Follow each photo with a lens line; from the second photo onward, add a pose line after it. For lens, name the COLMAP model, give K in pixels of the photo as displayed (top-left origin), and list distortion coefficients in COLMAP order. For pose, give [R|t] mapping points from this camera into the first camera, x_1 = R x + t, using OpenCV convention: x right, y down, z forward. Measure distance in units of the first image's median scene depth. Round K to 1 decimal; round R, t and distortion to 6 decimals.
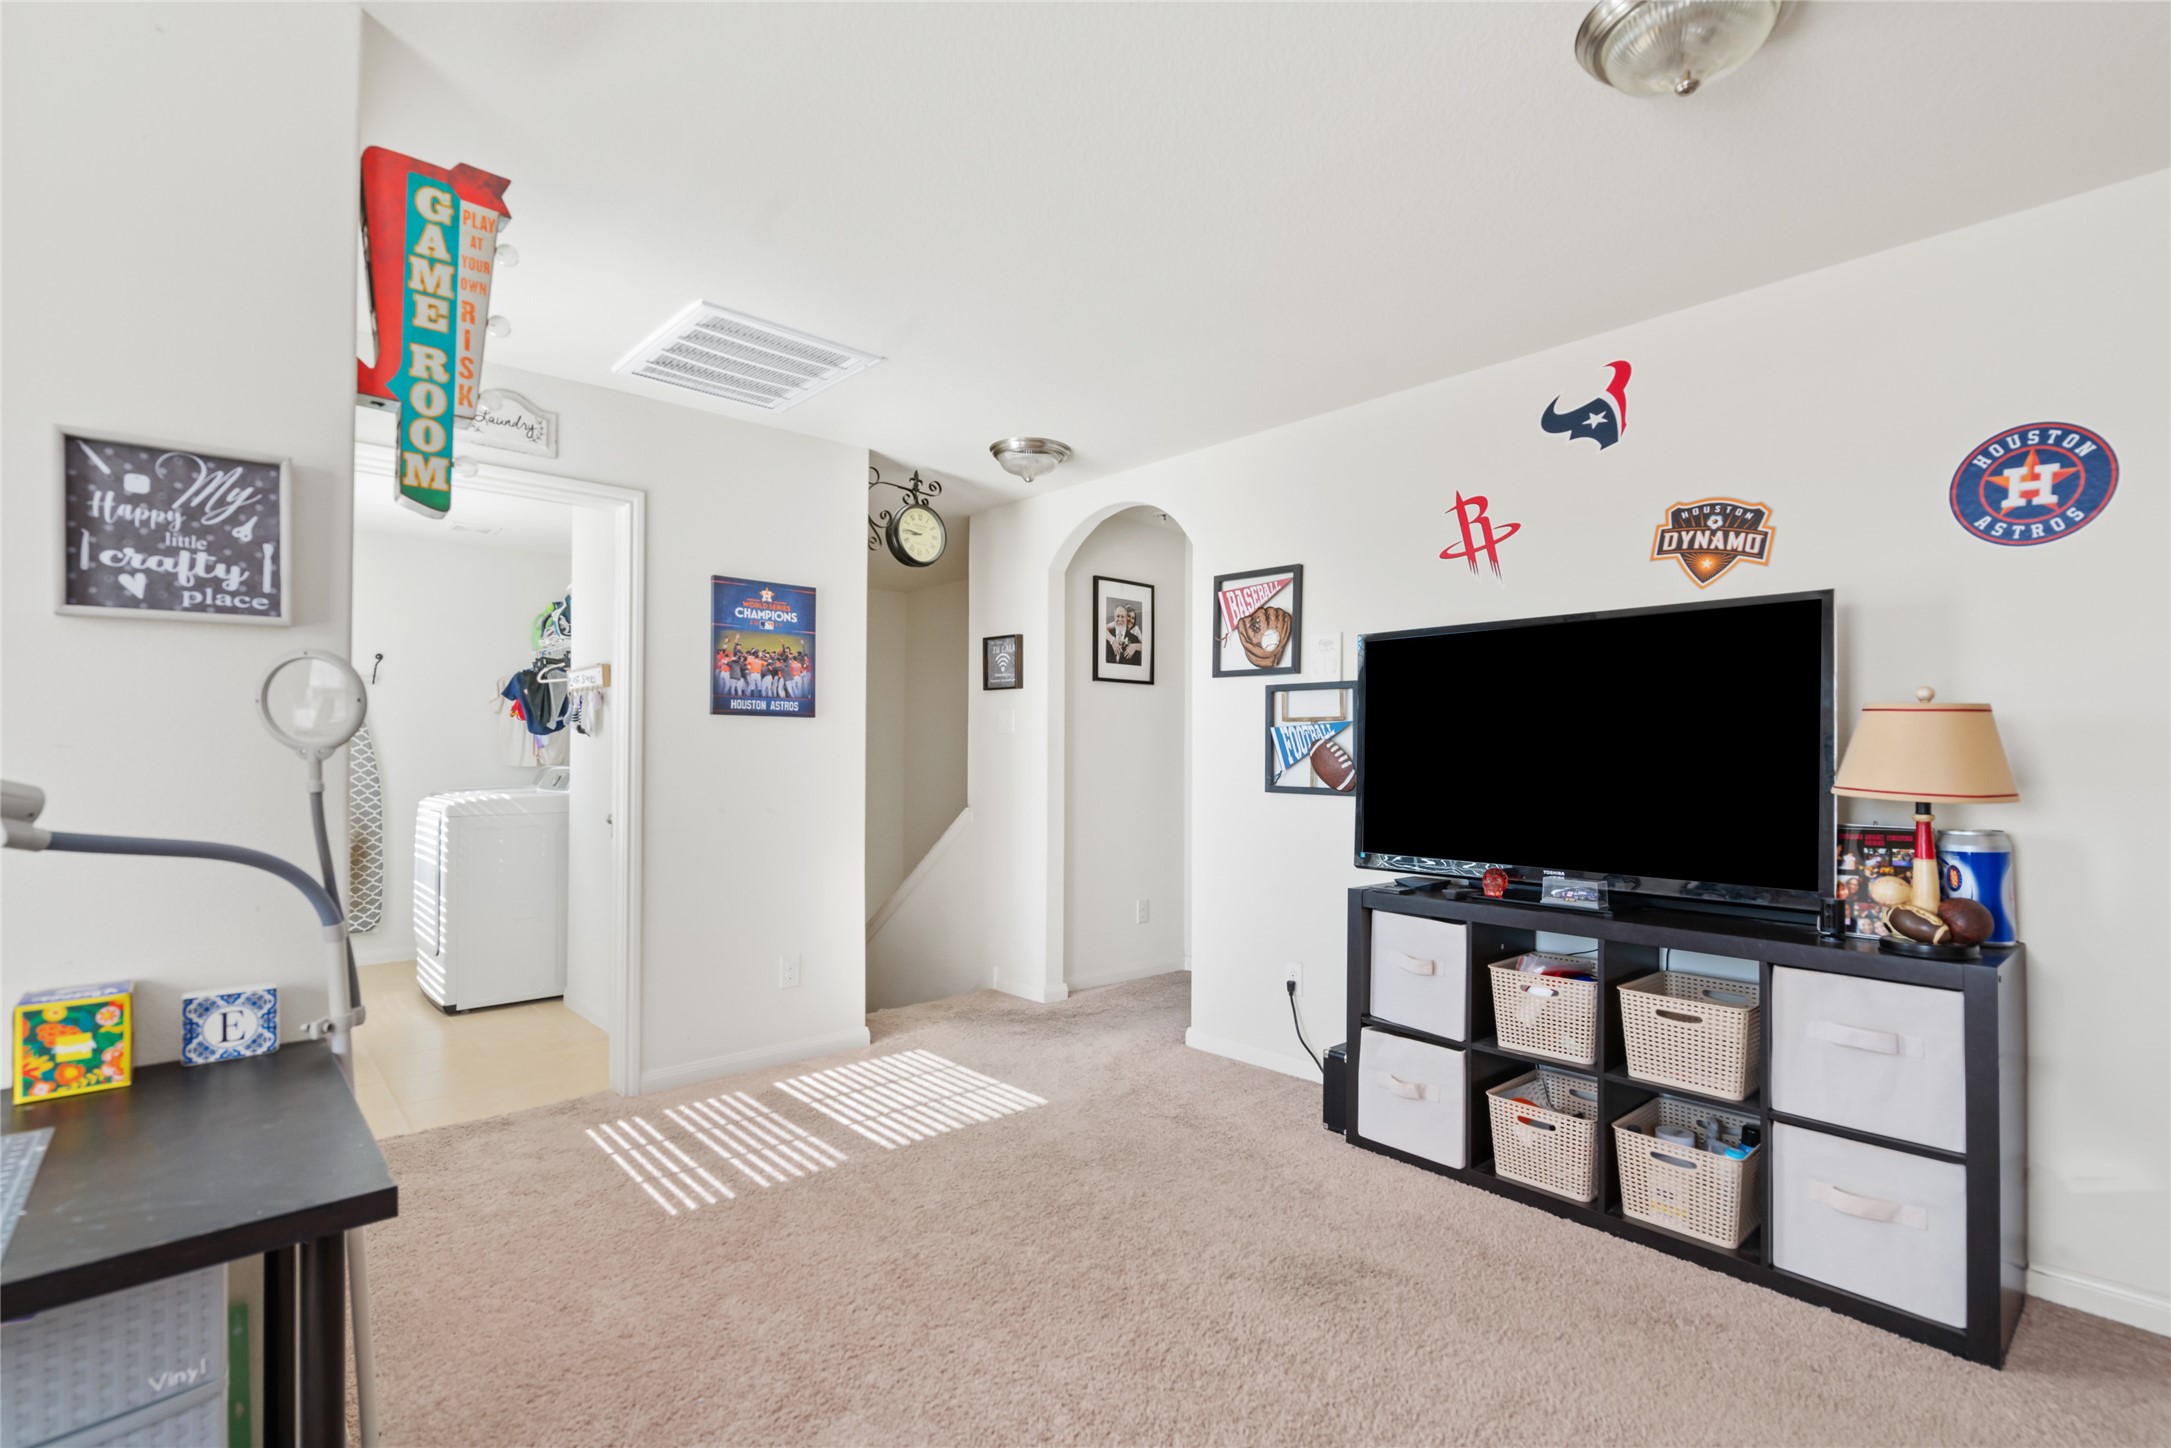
lens RADIAL K [[977.6, 0, 1075.9], [0, 977.6, 732.0], [0, 0, 1]] dist [-0.012840, 0.000591]
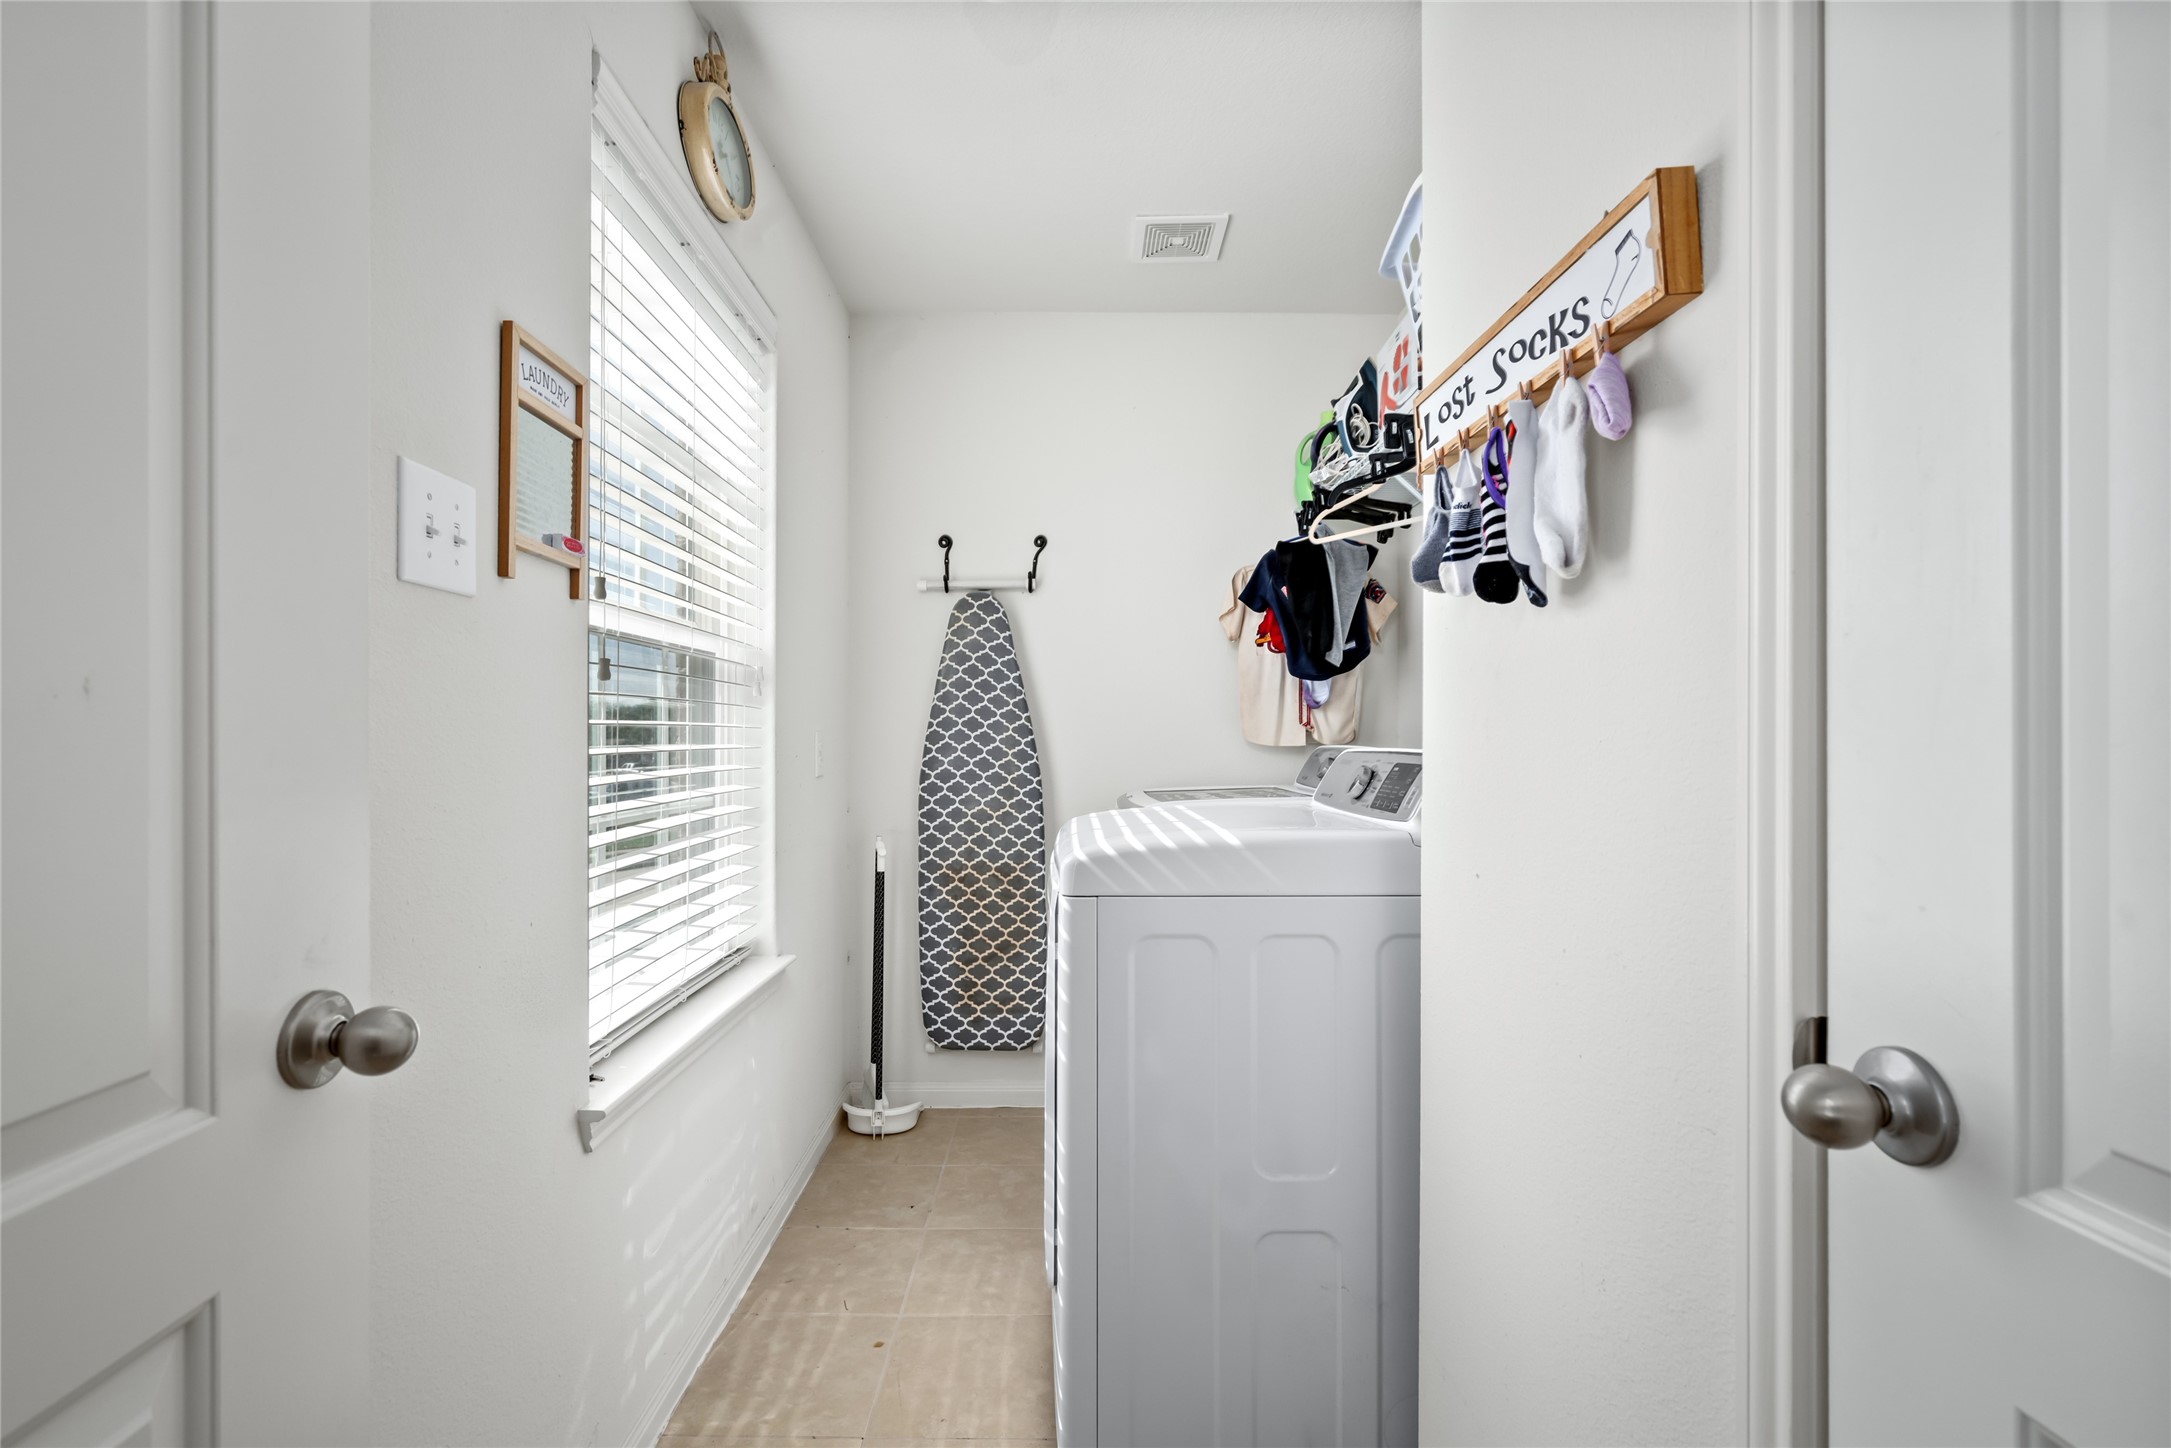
lens RADIAL K [[977.6, 0, 1075.9], [0, 977.6, 732.0], [0, 0, 1]] dist [-0.012840, 0.000591]
pose [[0.752279, -0.000687, -0.658844, -0.332094], [0.002816, 0.999994, 0.002173, 0.026331], [0.658839, -0.003490, 0.752276, 0.582398]]
